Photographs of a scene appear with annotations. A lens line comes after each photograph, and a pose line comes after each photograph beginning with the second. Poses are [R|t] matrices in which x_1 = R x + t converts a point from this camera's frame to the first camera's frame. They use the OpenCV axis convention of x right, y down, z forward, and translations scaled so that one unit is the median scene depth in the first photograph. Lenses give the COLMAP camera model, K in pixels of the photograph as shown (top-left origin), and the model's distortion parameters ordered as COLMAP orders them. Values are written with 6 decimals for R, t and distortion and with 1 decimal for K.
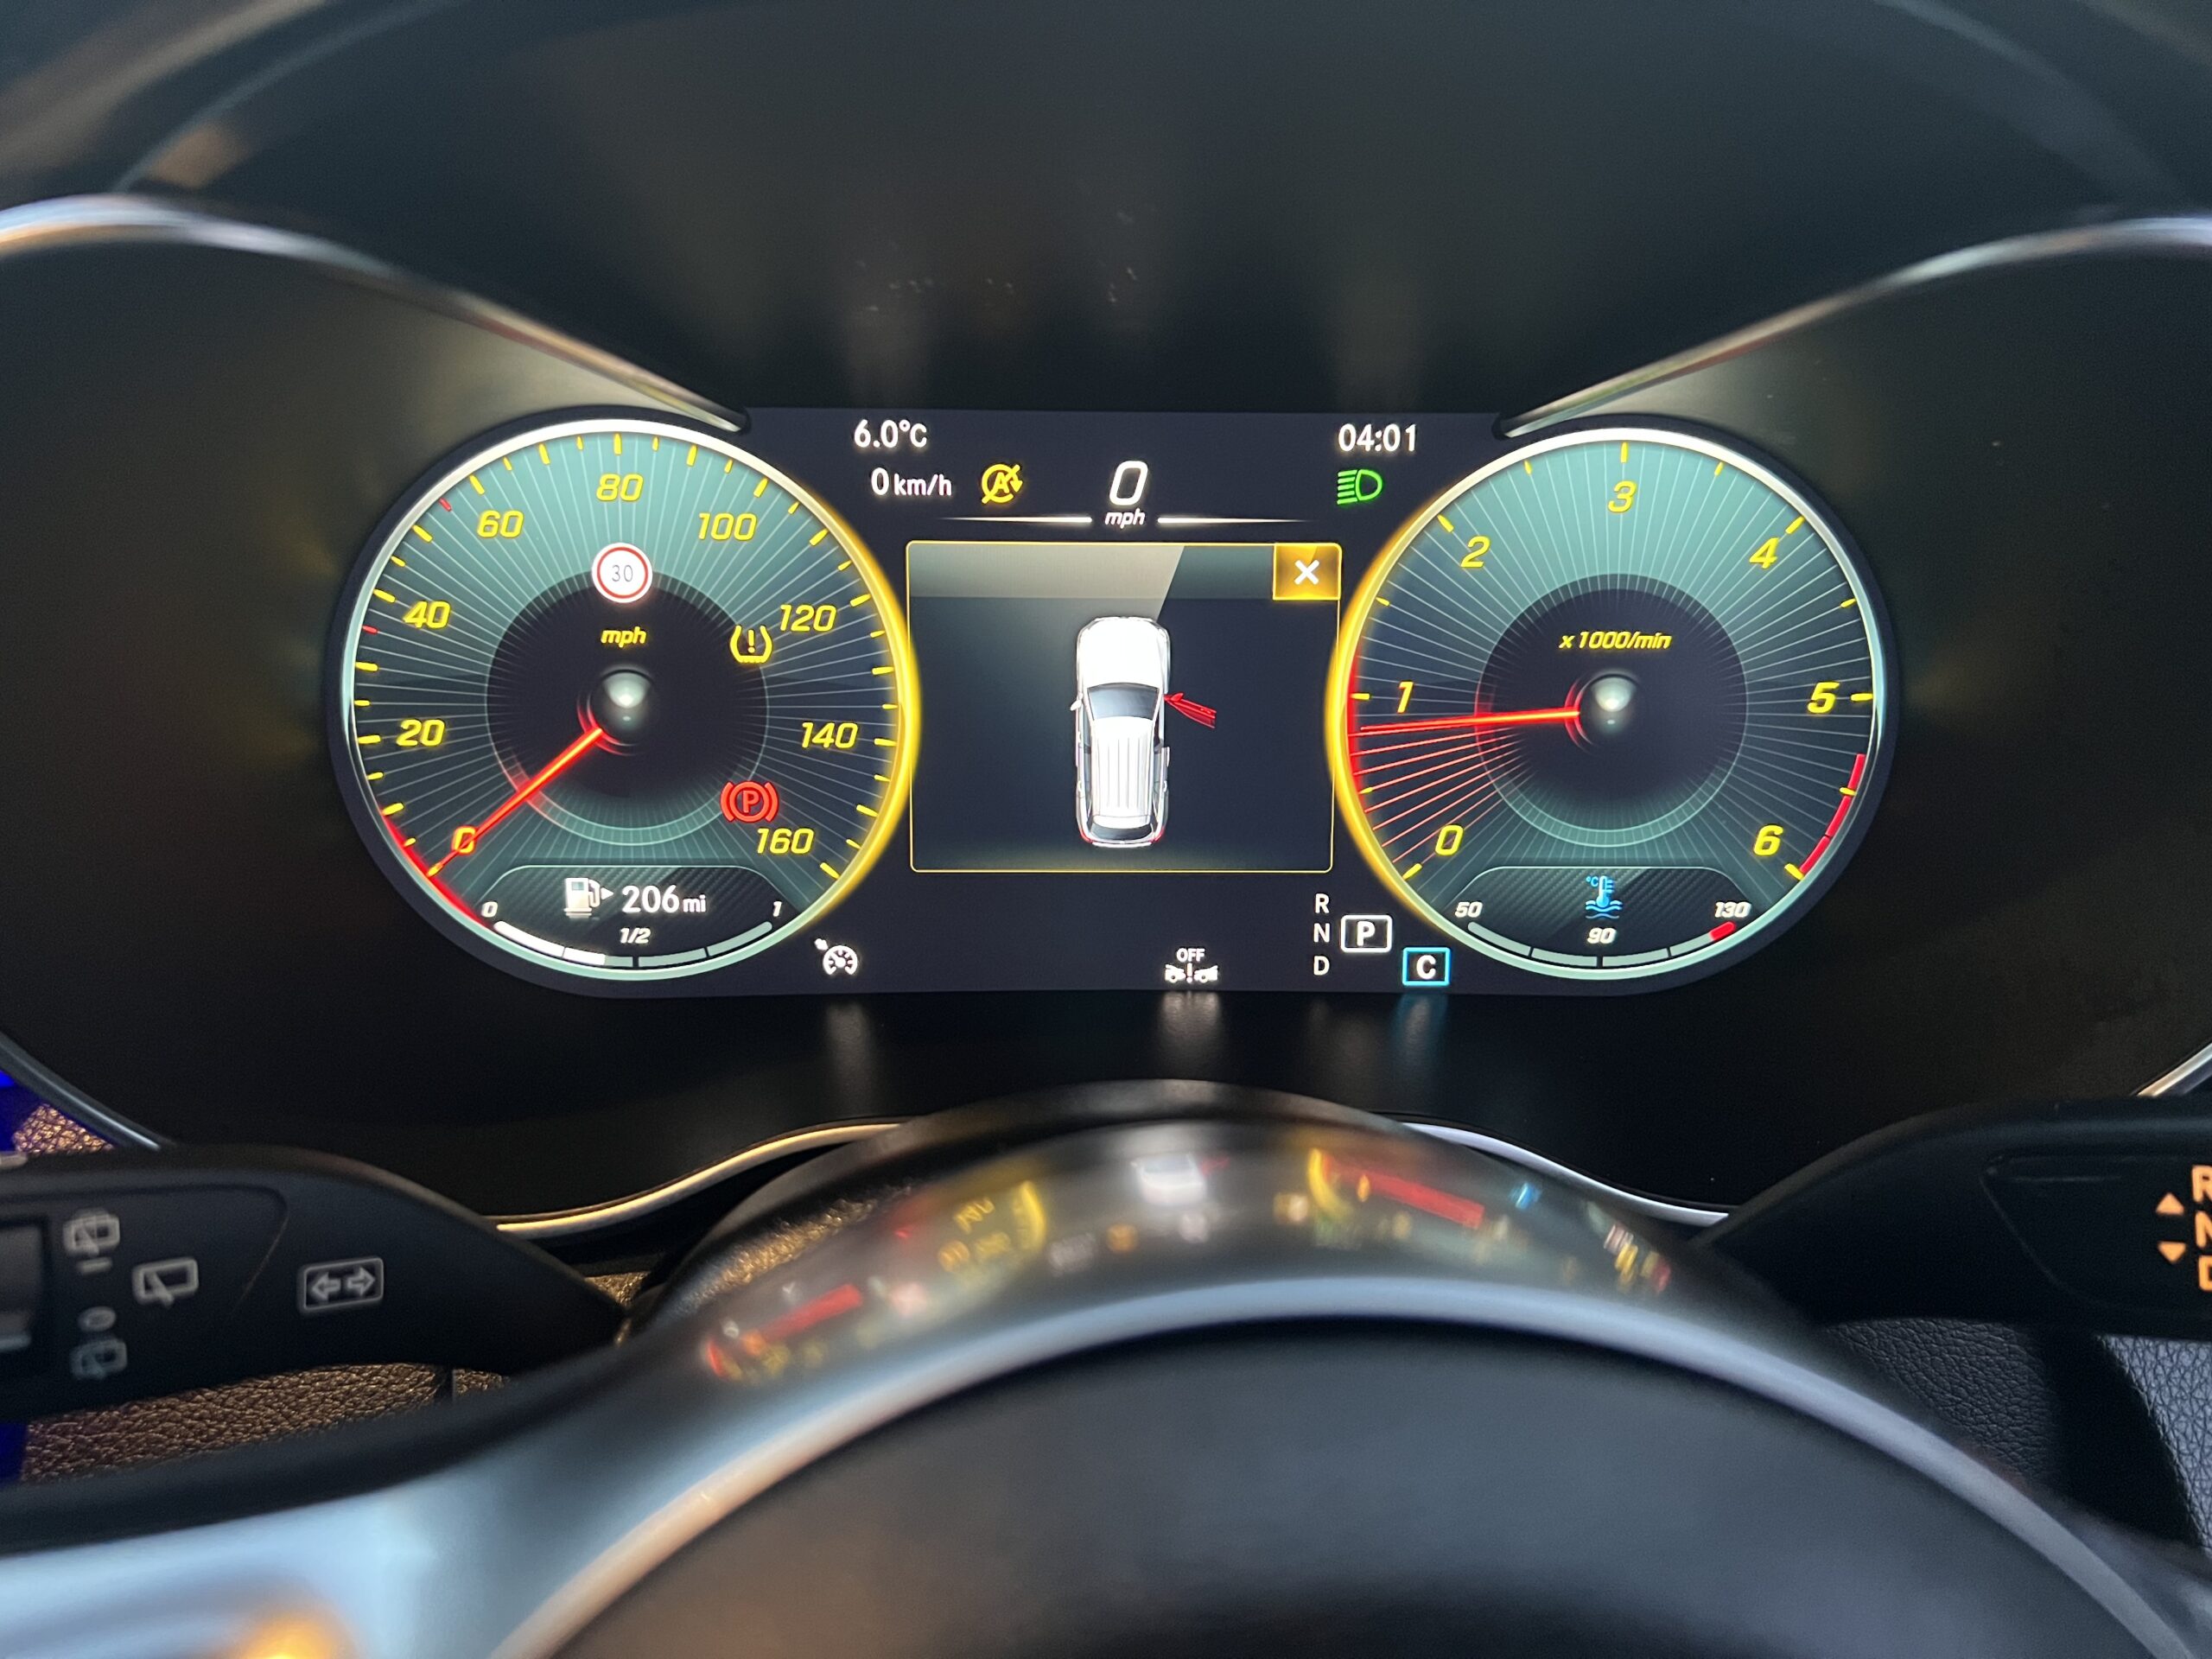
lens RADIAL K [[1646.4, 0, 1078.3], [0, 1646.4, 810.0], [0, 0, 1]] dist [0.049772, -0.073093]
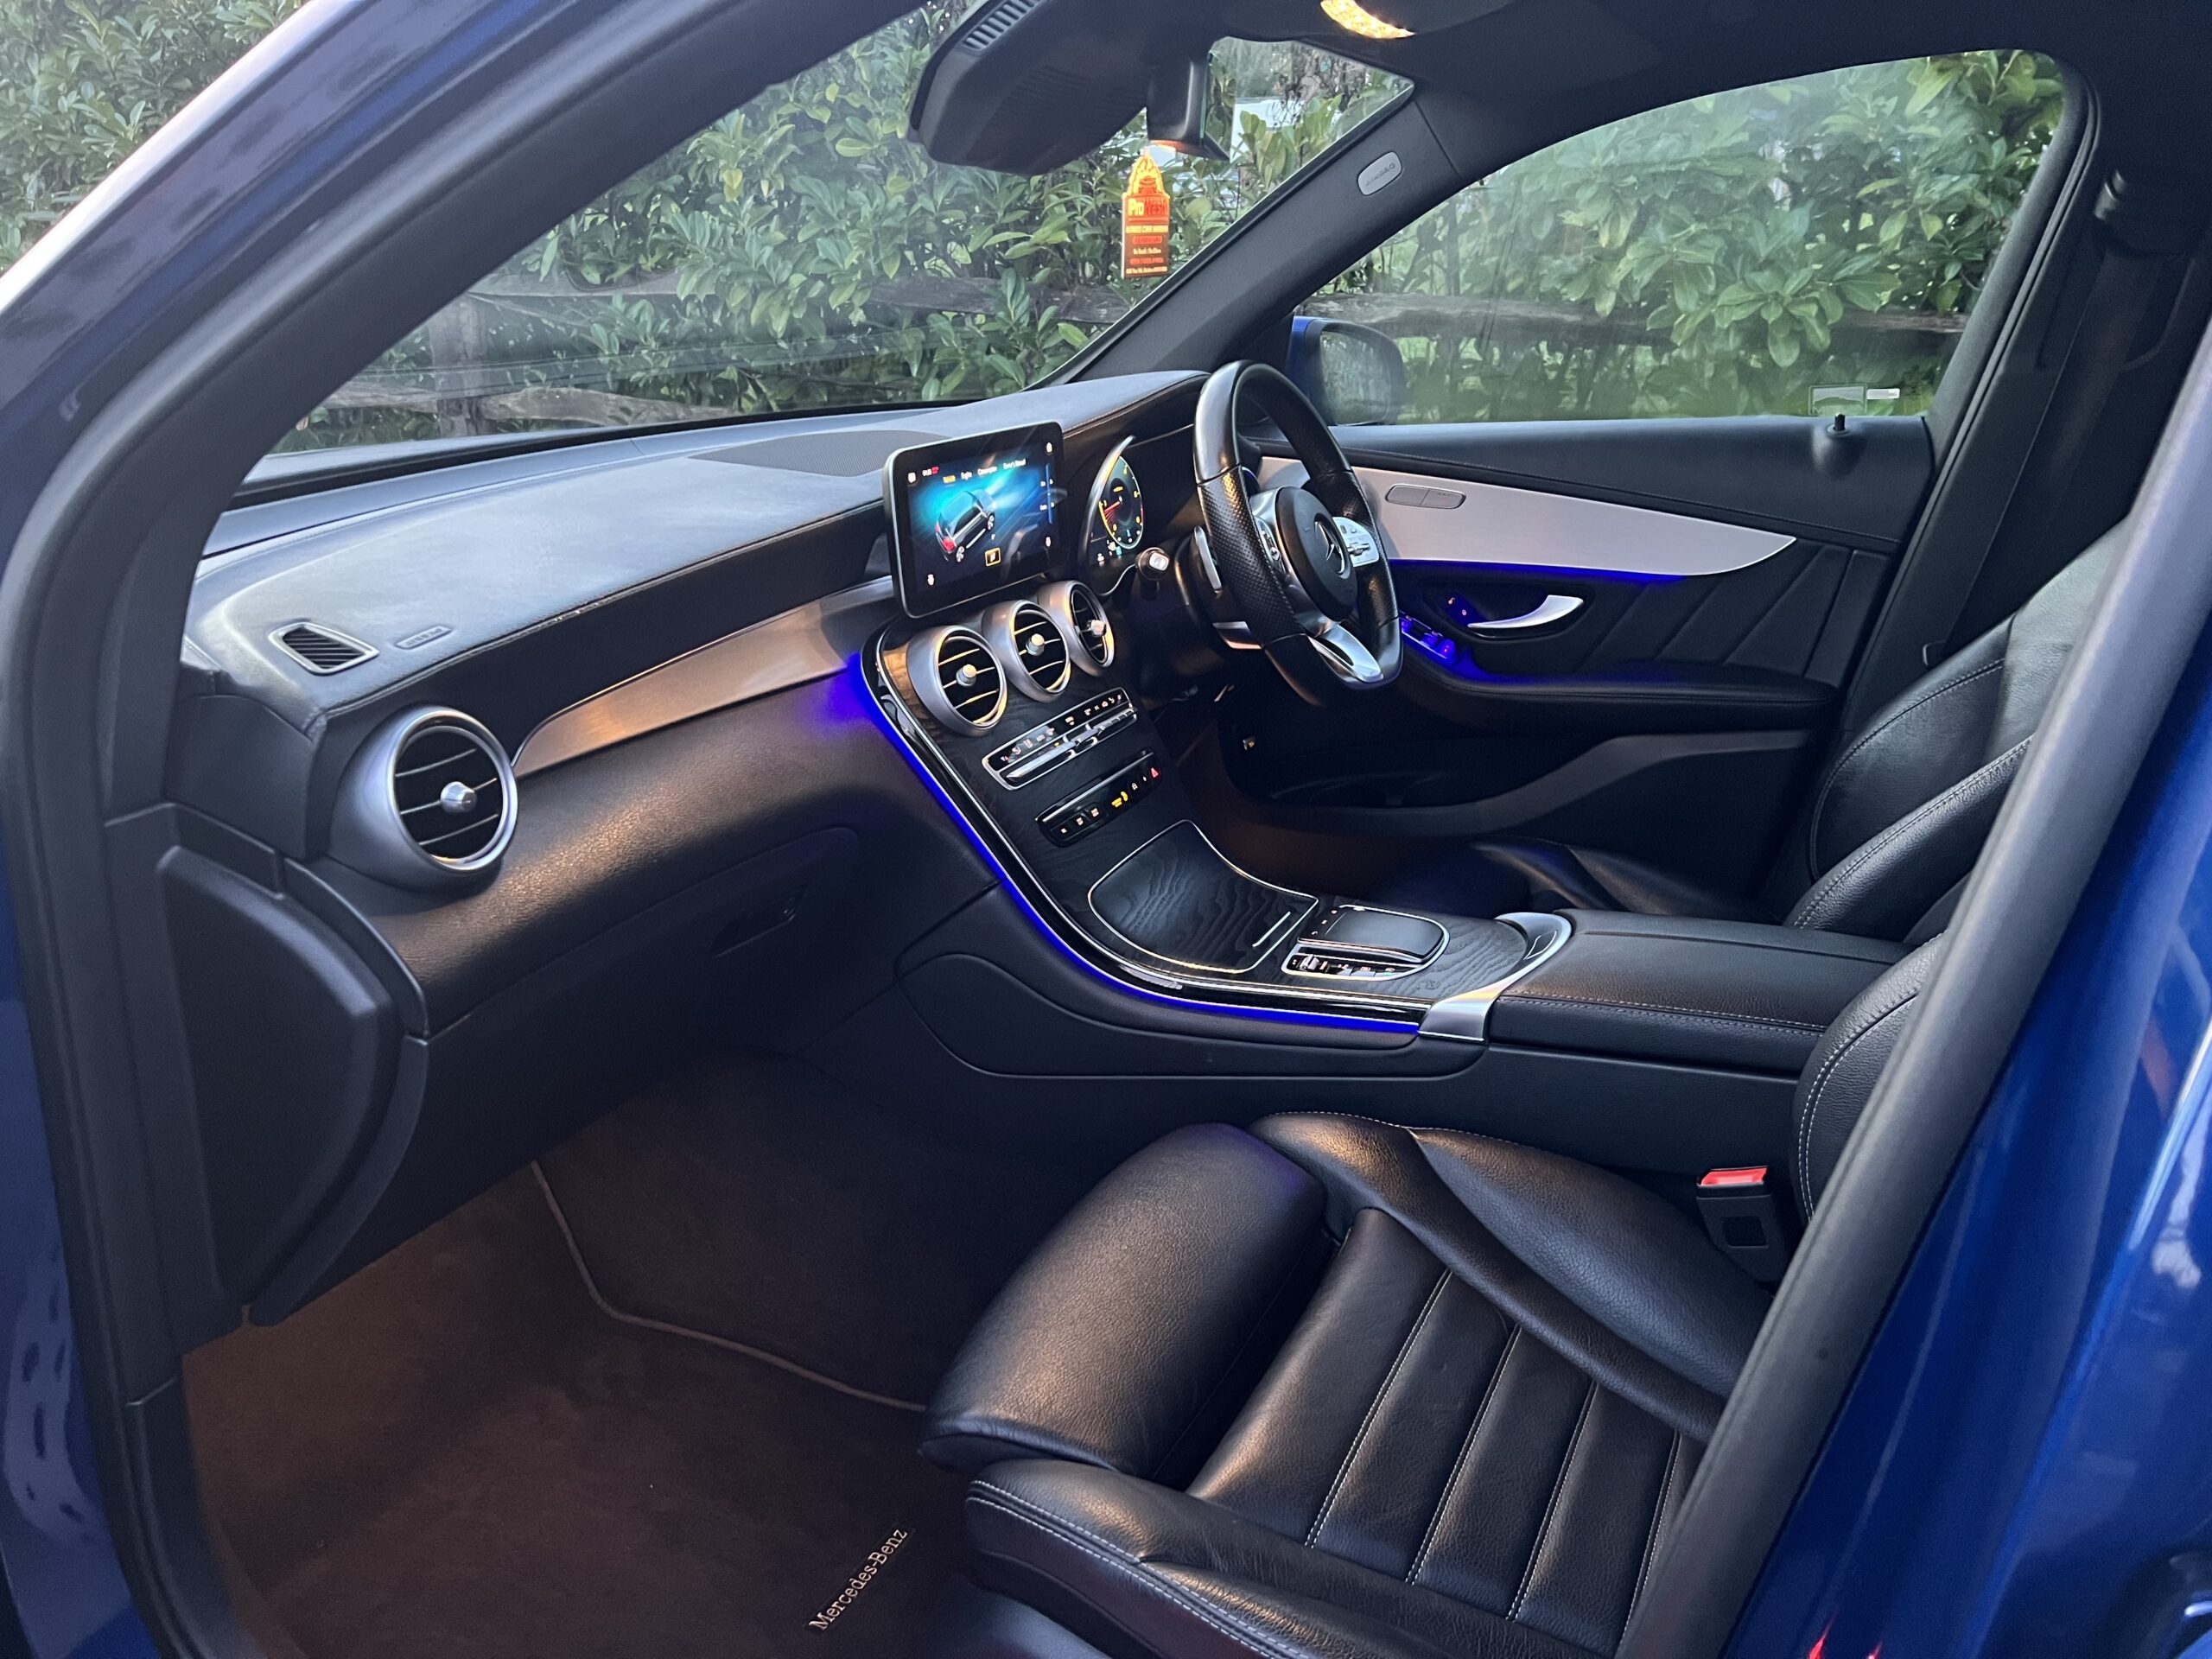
lens RADIAL K [[1646.4, 0, 1097.9], [0, 1646.4, 830.5], [0, 0, 1]] dist [0.049772, -0.073093]
pose [[0.452629, -0.303159, 0.838583, -4.991860], [0.349227, 0.925576, 0.146111, 0.138300], [-0.820467, 0.226722, 0.524815, -1.740329]]
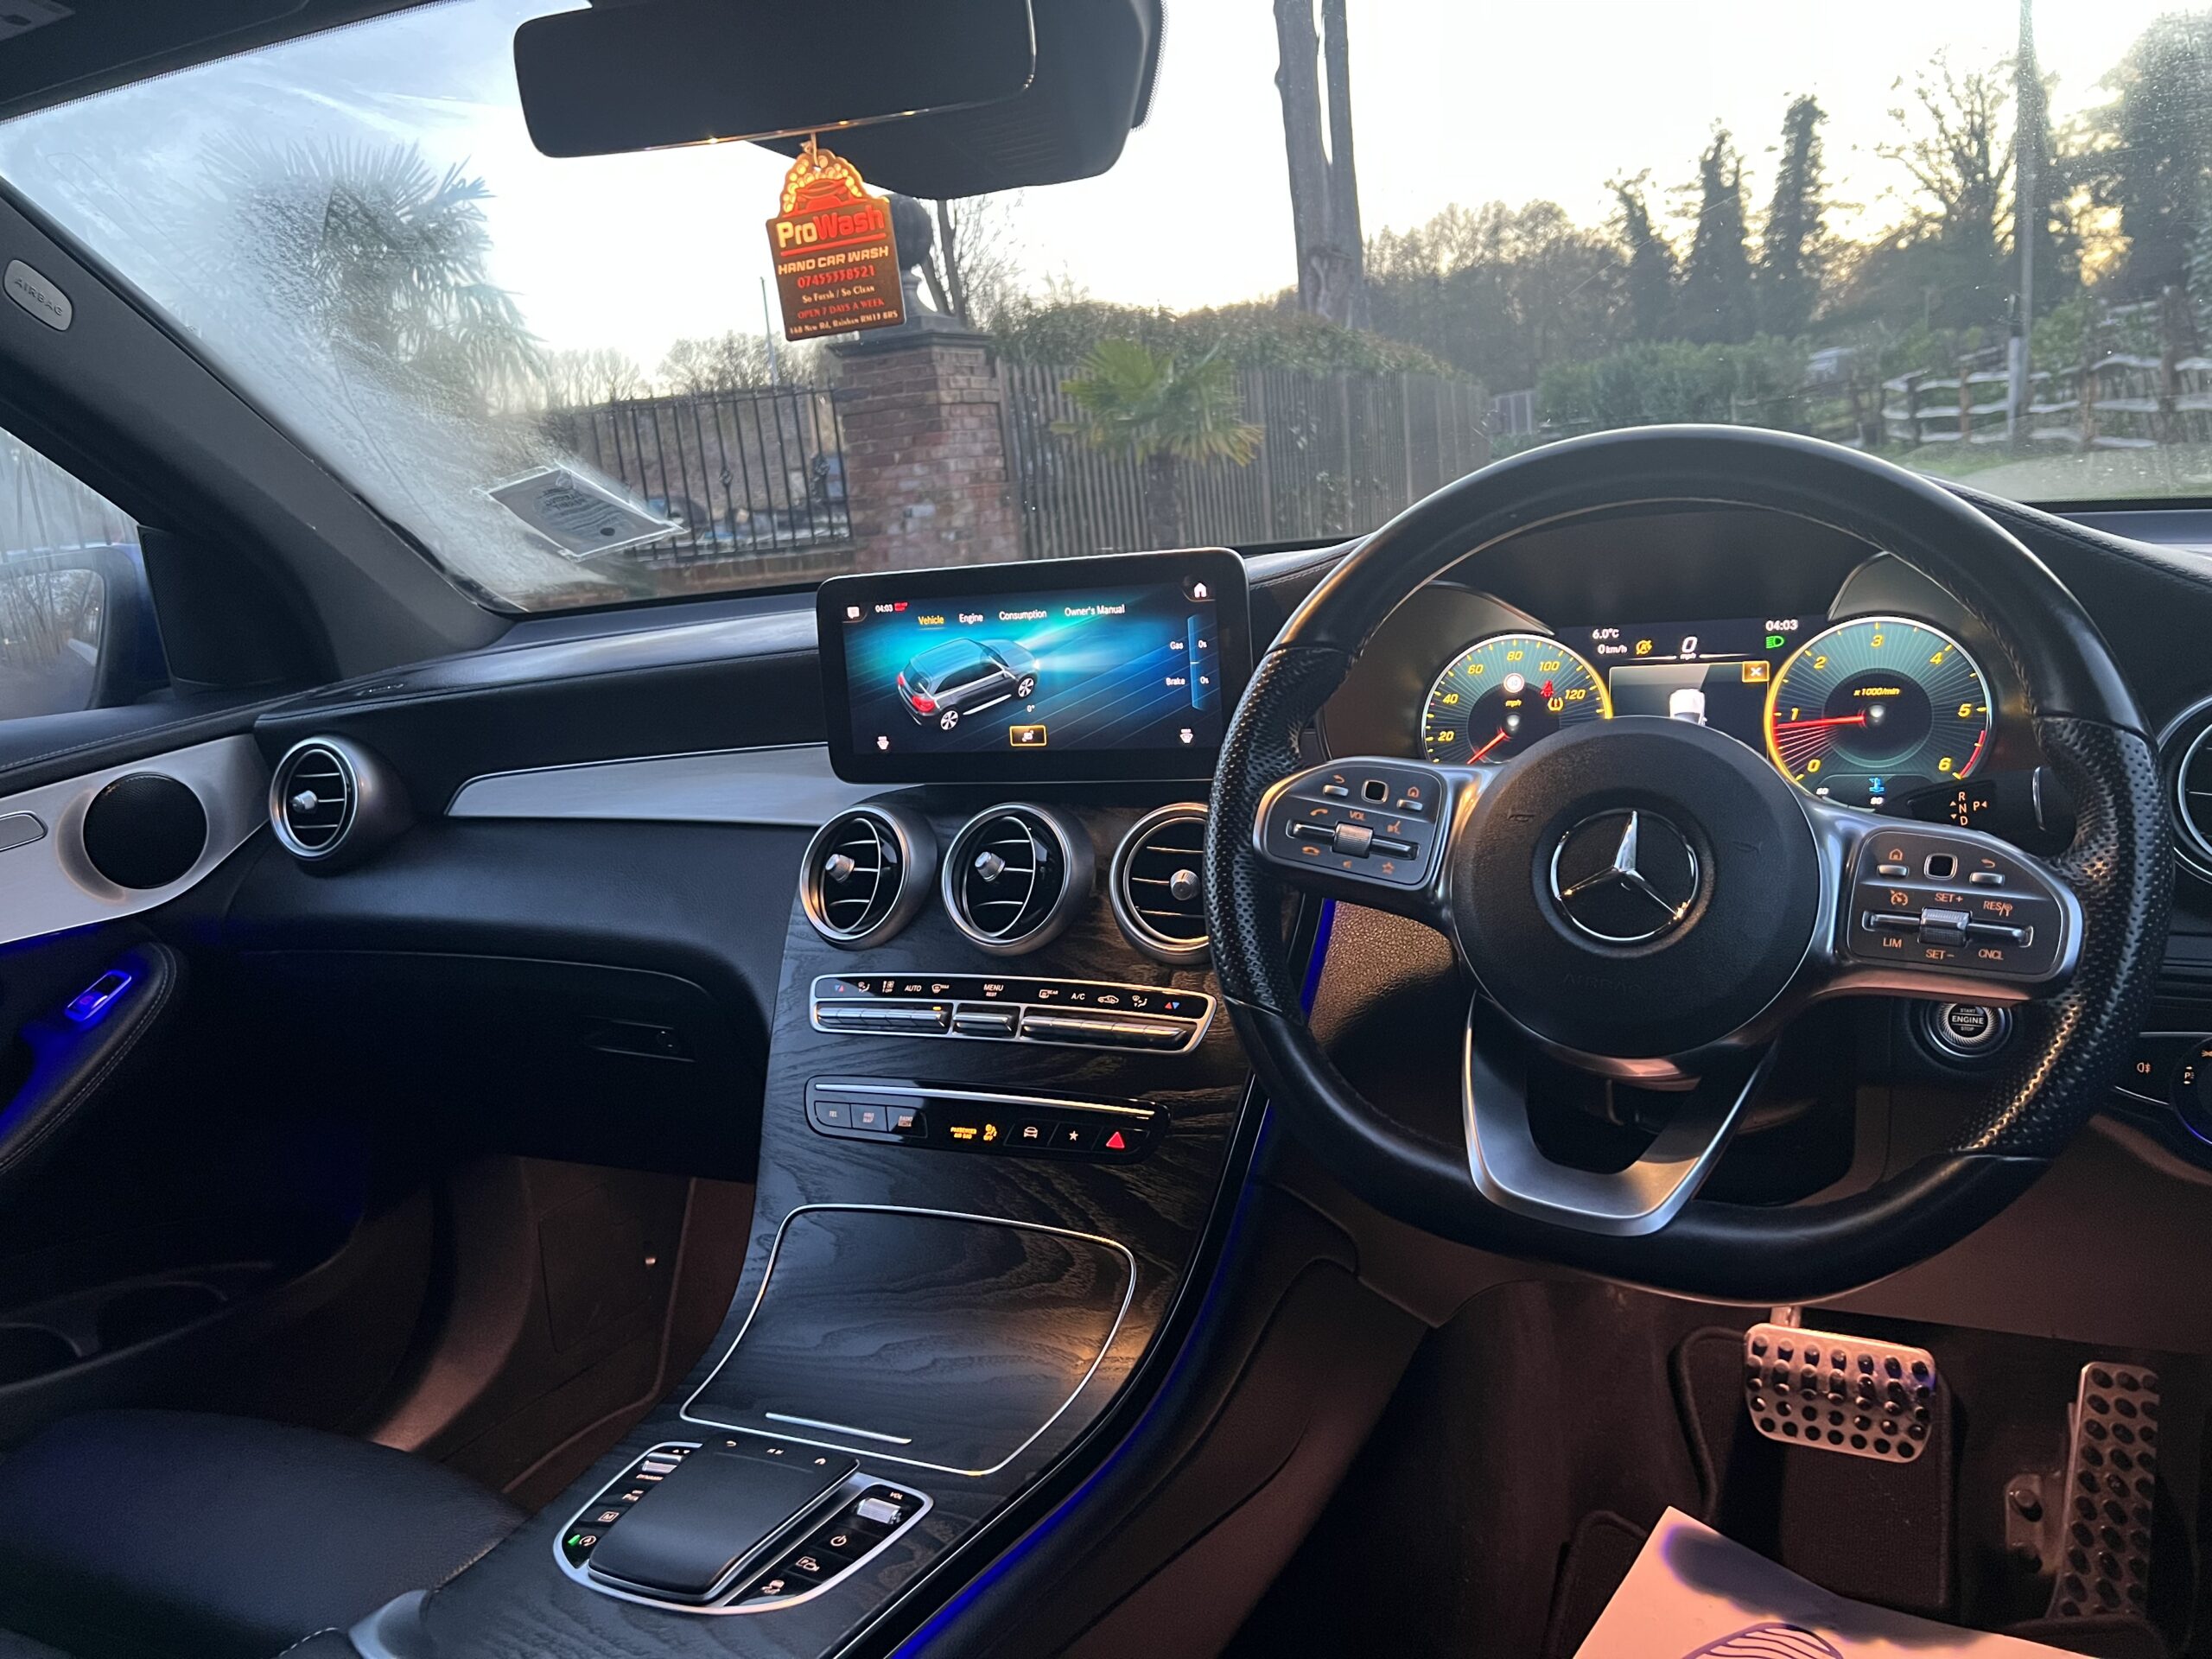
lens RADIAL K [[1646.4, 0, 1087.8], [0, 1646.4, 834.4], [0, 0, 1]] dist [0.049772, -0.073093]
pose [[0.888437, -0.001762, -0.458995, 0.425553], [-0.081262, 0.983592, -0.161068, 0.685182], [0.451748, 0.180398, 0.873717, -1.968546]]
